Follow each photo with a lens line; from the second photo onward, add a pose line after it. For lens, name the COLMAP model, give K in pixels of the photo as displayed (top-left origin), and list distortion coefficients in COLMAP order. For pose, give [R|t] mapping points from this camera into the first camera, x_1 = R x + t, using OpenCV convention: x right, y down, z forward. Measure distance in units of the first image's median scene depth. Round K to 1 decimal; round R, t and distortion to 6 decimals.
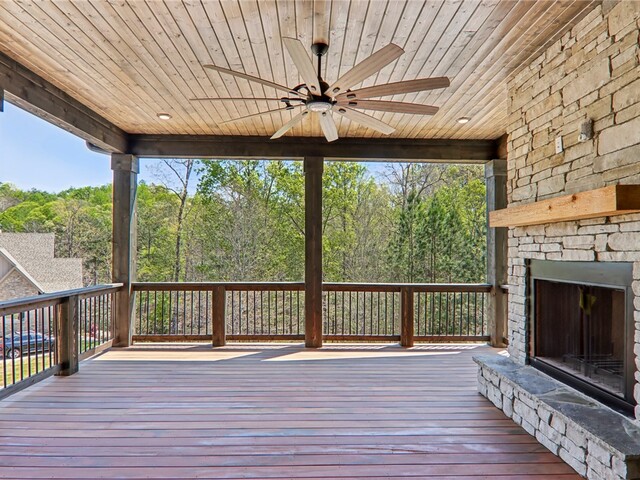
lens RADIAL K [[400.6, 0, 319.6], [0, 400.6, 246.6], [0, 0, 1]] dist [-0.000916, -0.016478]
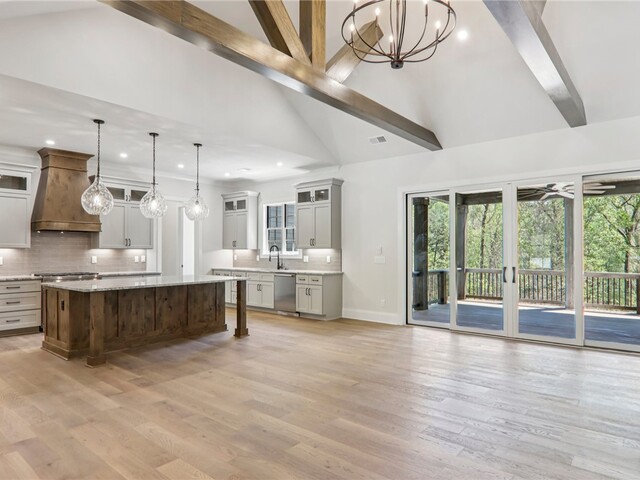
lens RADIAL K [[400.6, 0, 322.3], [0, 400.6, 248.8], [0, 0, 1]] dist [-0.000916, -0.016478]
pose [[0.754947, -0.007808, -0.655740, 0.528534], [0.009622, 0.999953, -0.000829, -0.022300], [0.655716, -0.005684, 0.754986, -1.687803]]
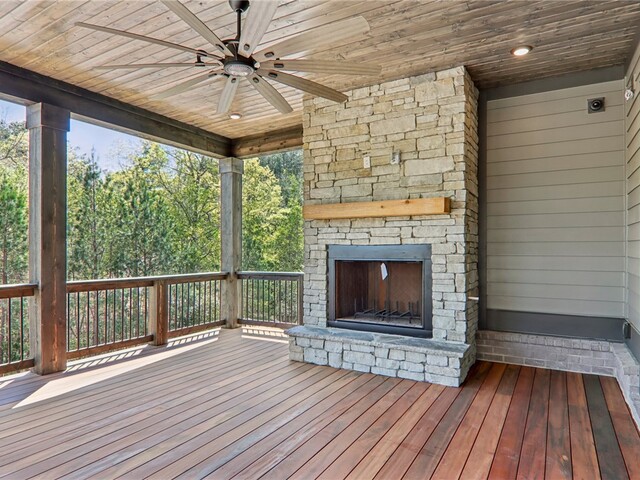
lens RADIAL K [[400.6, 0, 324.9], [0, 400.6, 246.5], [0, 0, 1]] dist [-0.000916, -0.016478]
pose [[0.517980, -0.001754, 0.855391, -0.636580], [-0.006155, 0.999964, 0.005777, 0.030915], [-0.855370, -0.008257, 0.517951, 0.370453]]
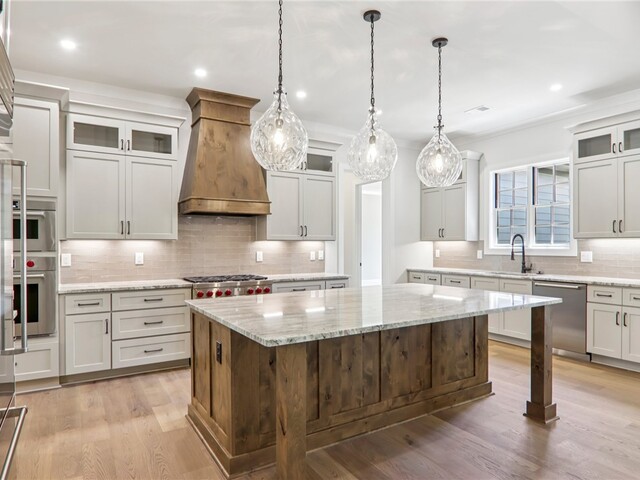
lens RADIAL K [[400.6, 0, 320.6], [0, 400.6, 245.6], [0, 0, 1]] dist [-0.000916, -0.016478]
pose [[0.499985, -0.004393, -0.866023, -0.418545], [0.013644, 0.999903, 0.002805, -0.019229], [0.865927, -0.013219, 0.499996, -1.412689]]
